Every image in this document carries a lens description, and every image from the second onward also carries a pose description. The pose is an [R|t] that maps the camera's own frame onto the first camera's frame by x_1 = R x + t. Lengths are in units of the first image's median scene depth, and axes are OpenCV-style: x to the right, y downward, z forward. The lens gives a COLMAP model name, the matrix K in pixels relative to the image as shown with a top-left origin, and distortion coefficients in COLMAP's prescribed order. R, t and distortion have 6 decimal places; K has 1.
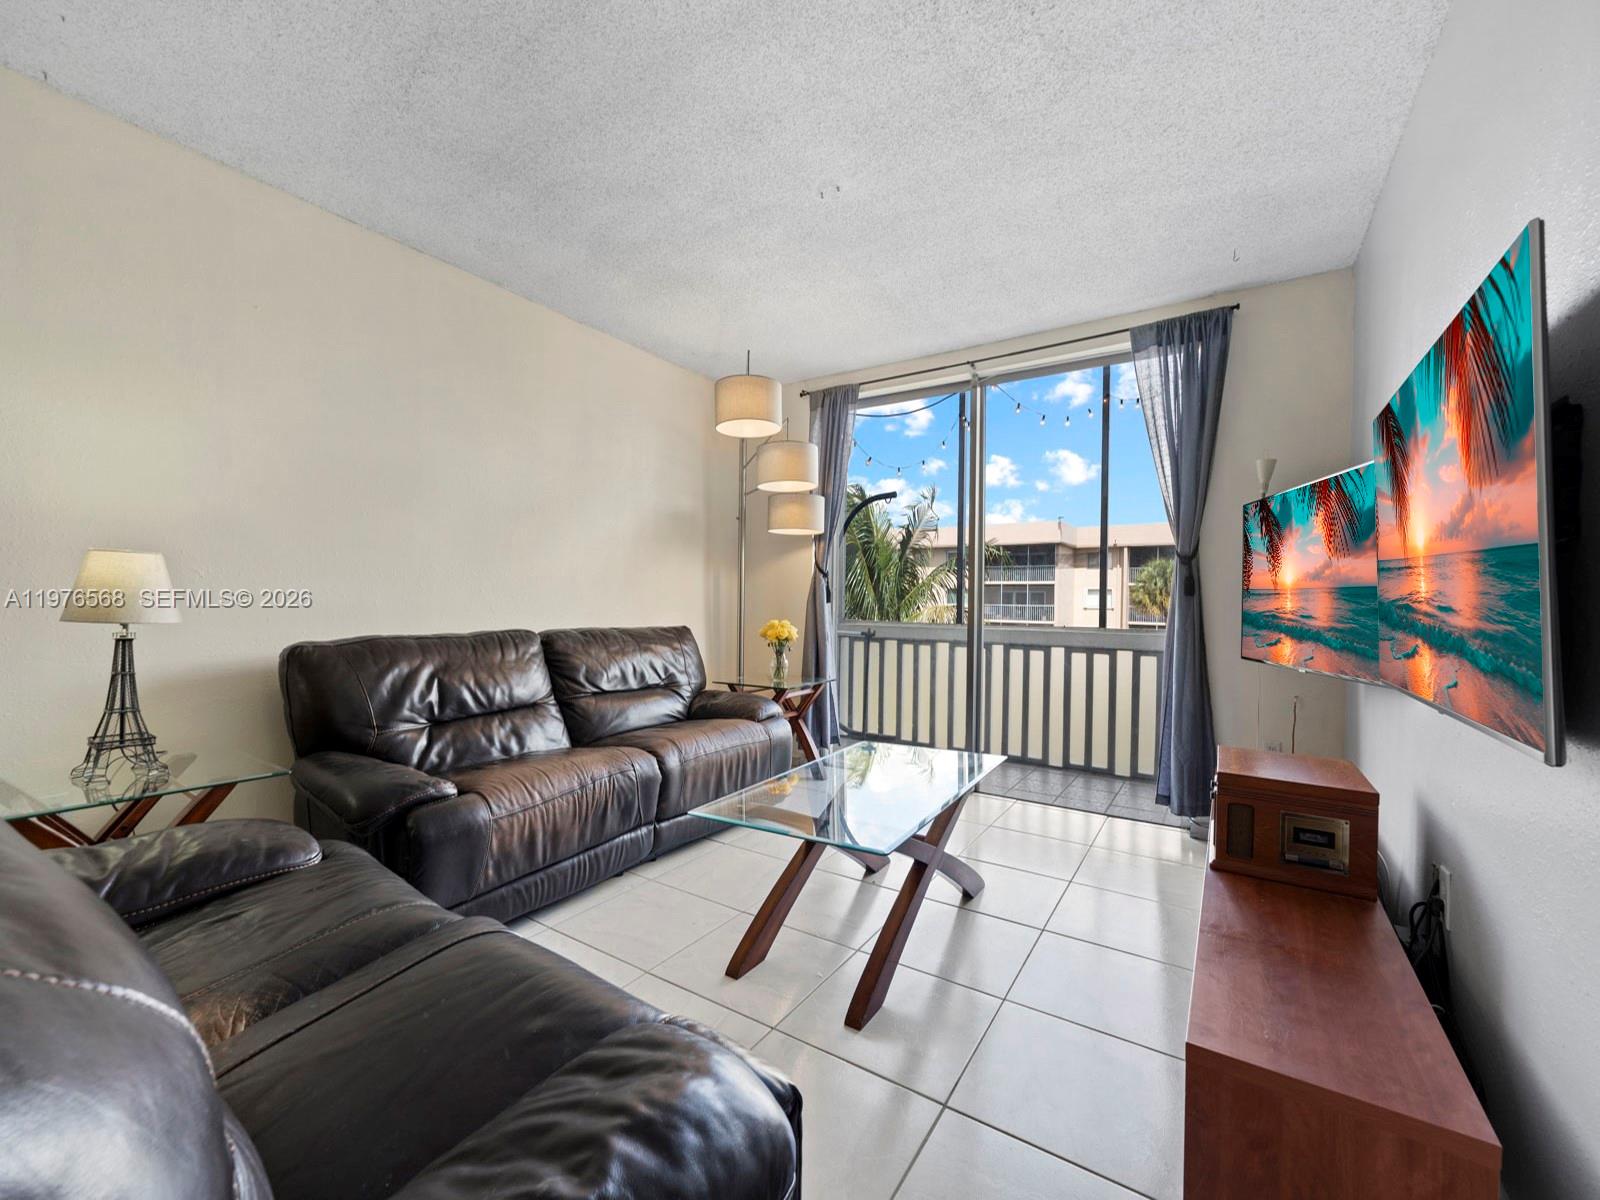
lens RADIAL K [[662.5, 0, 794.6], [0, 662.5, 602.2], [0, 0, 1]] dist [0.000657, -0.001147]
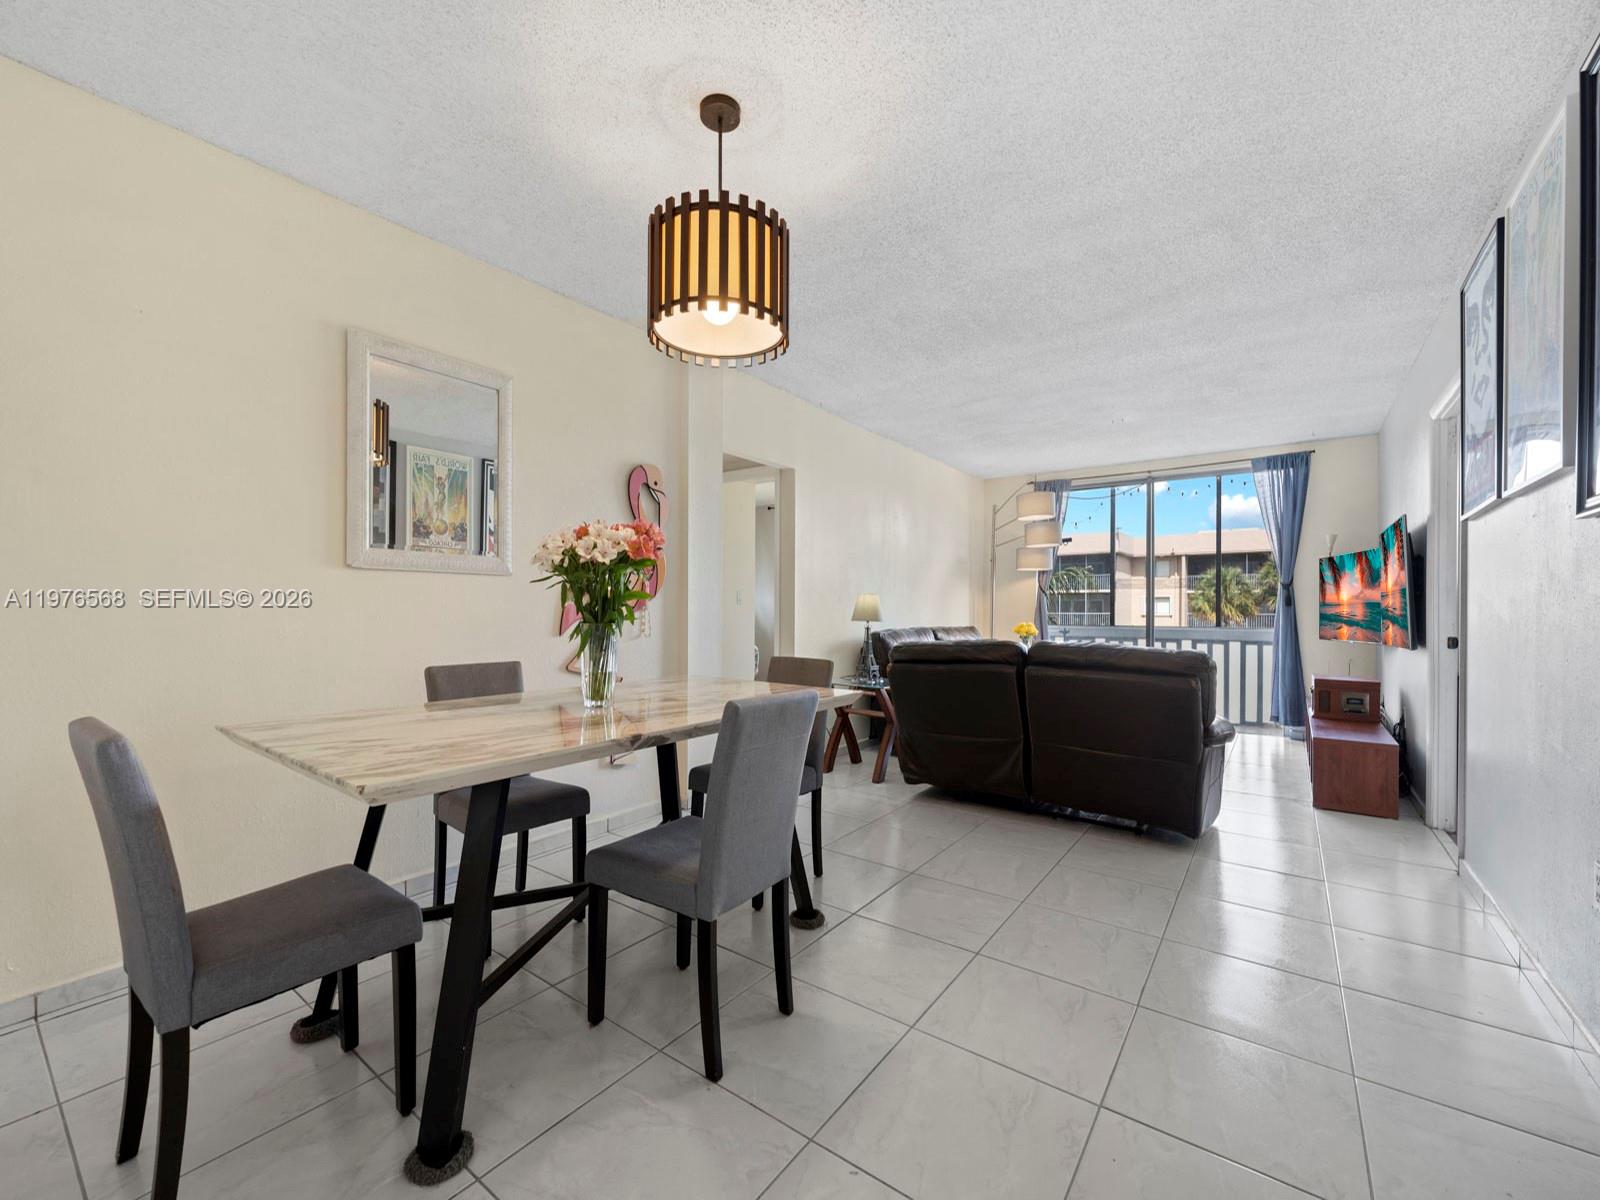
lens RADIAL K [[662.5, 0, 792.7], [0, 662.5, 603.5], [0, 0, 1]] dist [0.000657, -0.001147]
pose [[0.998067, -0.009412, -0.061428, -0.746579], [0.008561, 0.999864, -0.014105, -0.001476], [0.061552, 0.013552, 0.998012, -1.031289]]
